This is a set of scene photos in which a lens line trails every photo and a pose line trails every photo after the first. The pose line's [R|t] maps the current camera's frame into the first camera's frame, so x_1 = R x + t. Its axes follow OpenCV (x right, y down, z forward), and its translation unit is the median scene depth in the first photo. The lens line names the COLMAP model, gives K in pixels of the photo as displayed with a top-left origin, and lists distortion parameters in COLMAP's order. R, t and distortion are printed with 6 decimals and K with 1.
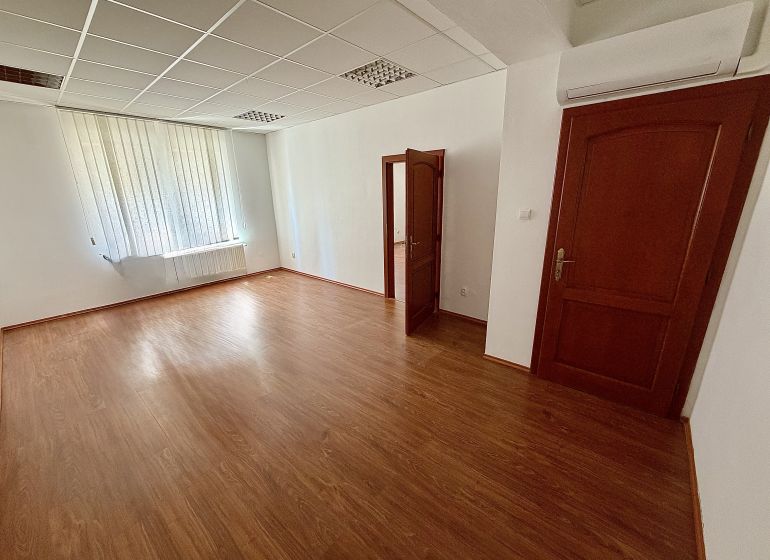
lens RADIAL K [[306.0, 0, 382.7], [0, 306.0, 279.1], [0, 0, 1]] dist [-0.000771, -0.000061]
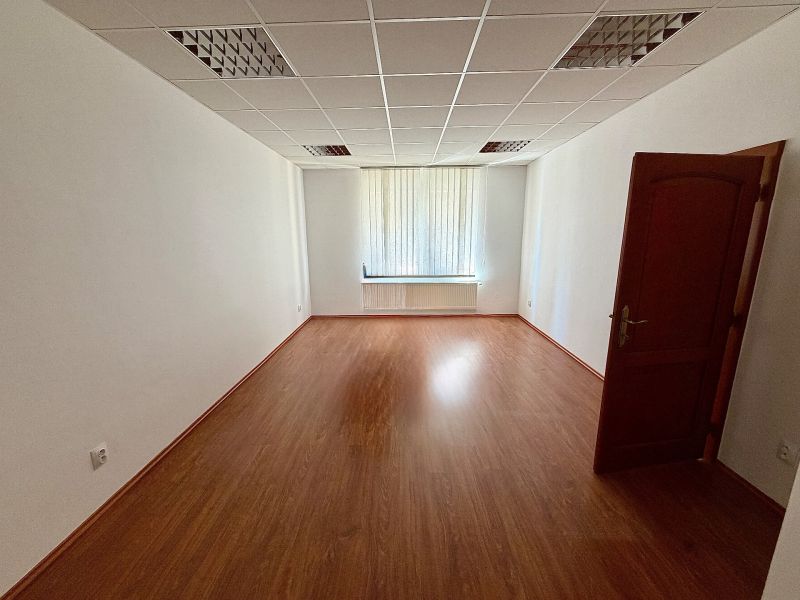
lens RADIAL K [[318.3, 0, 400.0], [0, 318.3, 300.0], [0, 0, 1]] dist [0.000580, 0.000072]
pose [[0.634316, 0.170741, -0.753983, 0.258381], [-0.213200, 0.976119, 0.041682, -0.086501], [0.743094, 0.134310, 0.655570, 0.297042]]
